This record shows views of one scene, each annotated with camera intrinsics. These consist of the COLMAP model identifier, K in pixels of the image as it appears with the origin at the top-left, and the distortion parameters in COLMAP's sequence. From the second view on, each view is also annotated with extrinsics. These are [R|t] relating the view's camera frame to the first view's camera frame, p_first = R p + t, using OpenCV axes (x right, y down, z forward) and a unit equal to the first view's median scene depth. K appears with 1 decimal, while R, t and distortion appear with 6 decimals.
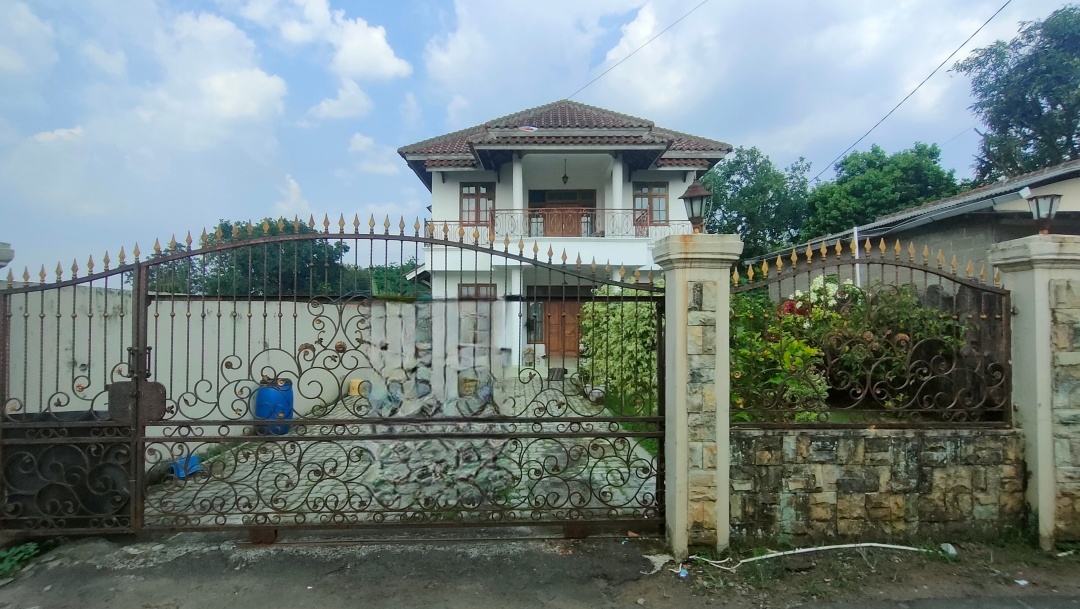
lens RADIAL K [[498.8, 0, 537.7], [0, 498.8, 314.4], [0, 0, 1]] dist [-0.002029, 0.004664]
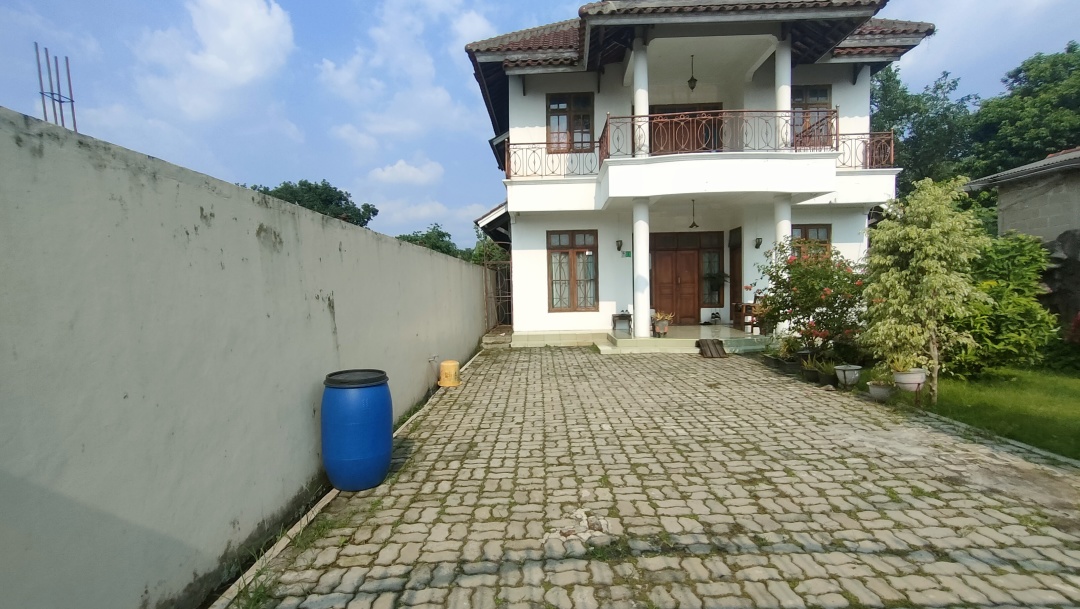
lens RADIAL K [[498.8, 0, 537.7], [0, 498.8, 314.4], [0, 0, 1]] dist [-0.002029, 0.004664]
pose [[0.999301, -0.015602, -0.033985, -0.156008], [0.017506, 0.998251, 0.056469, 0.023086], [0.033044, -0.057025, 0.997826, 0.248420]]
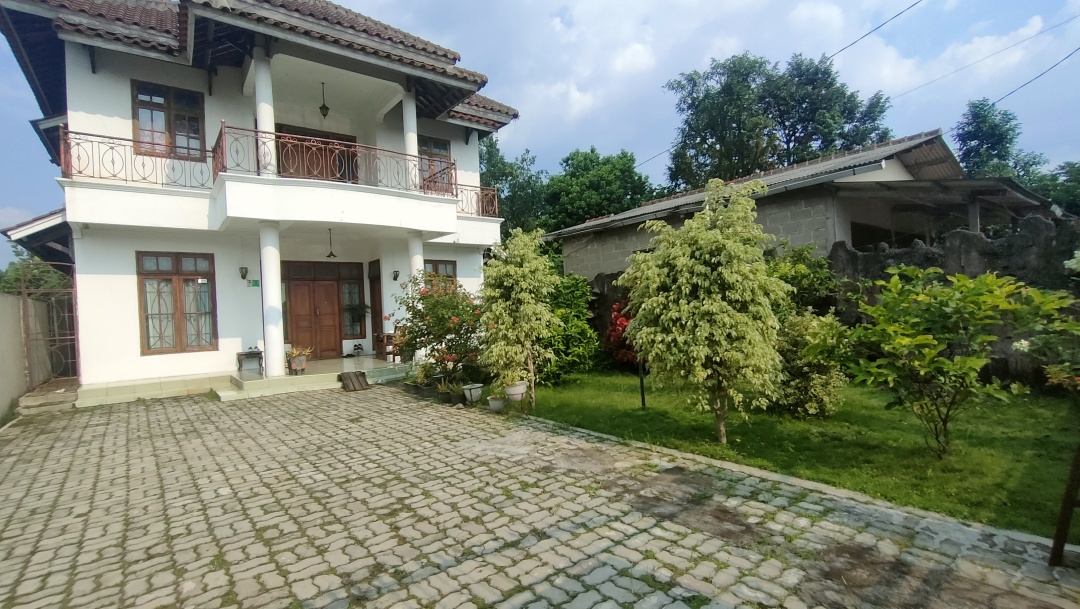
lens RADIAL K [[498.8, 0, 537.7], [0, 498.8, 314.4], [0, 0, 1]] dist [-0.002029, 0.004664]
pose [[0.795229, -0.035733, 0.605255, -0.148354], [0.034927, 0.999304, 0.013107, 0.023060], [-0.605302, 0.010717, 0.795924, 0.253957]]
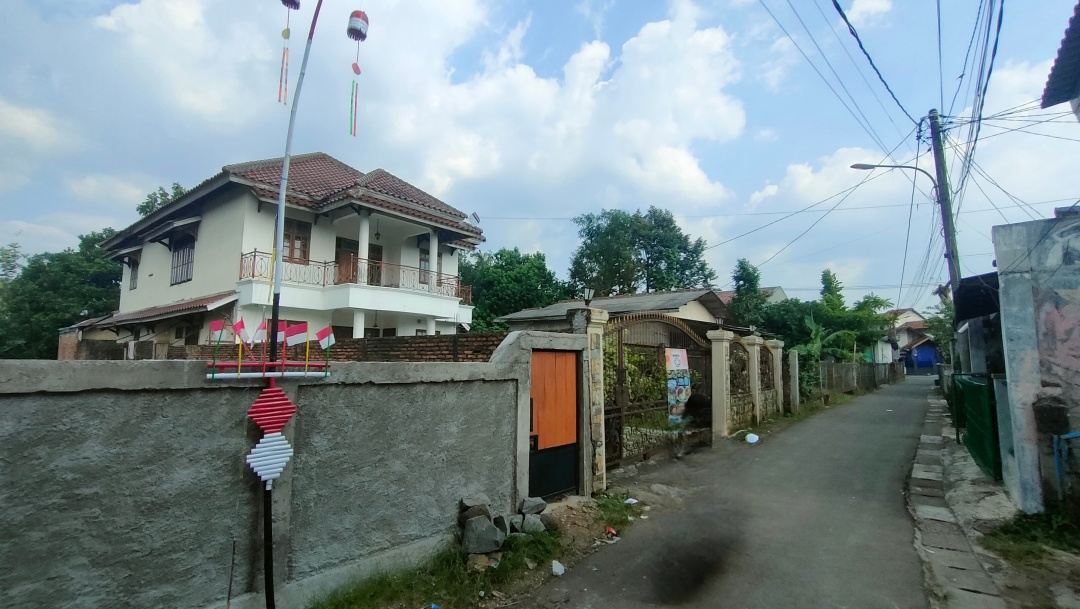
lens RADIAL K [[498.8, 0, 537.7], [0, 498.8, 314.4], [0, 0, 1]] dist [-0.002029, 0.004664]
pose [[0.629268, 0.084609, 0.772569, -0.598240], [-0.017390, 0.995340, -0.094842, 0.011901], [-0.776994, 0.046246, 0.627807, -0.000011]]
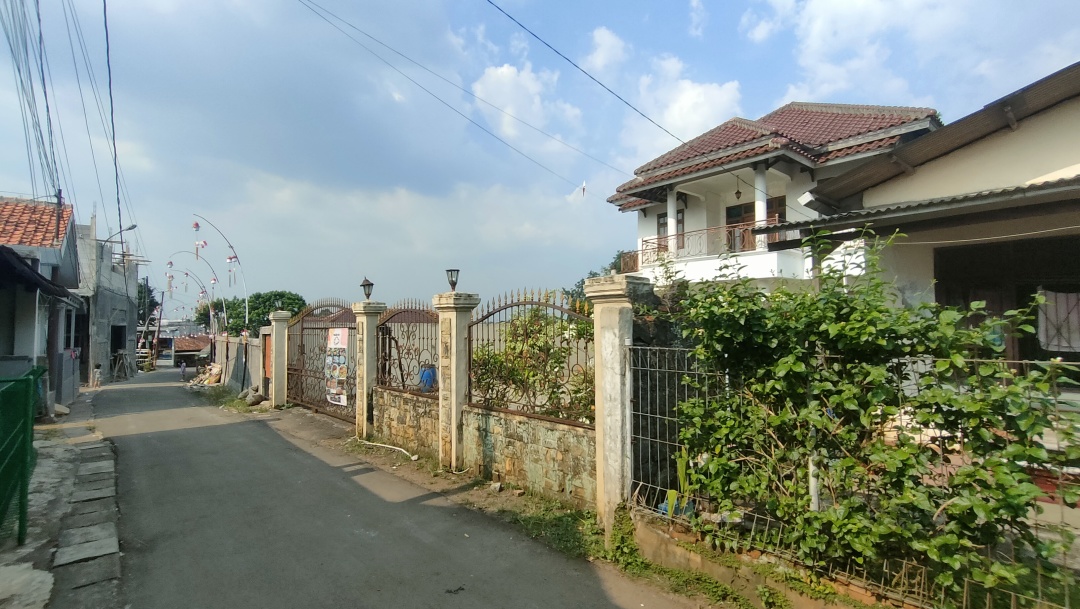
lens RADIAL K [[498.8, 0, 537.7], [0, 498.8, 314.4], [0, 0, 1]] dist [-0.002029, 0.004664]
pose [[0.656987, -0.020447, -0.753625, 0.566420], [0.008924, 0.999773, -0.019345, -0.009347], [0.753849, 0.005984, 0.657020, 0.019404]]
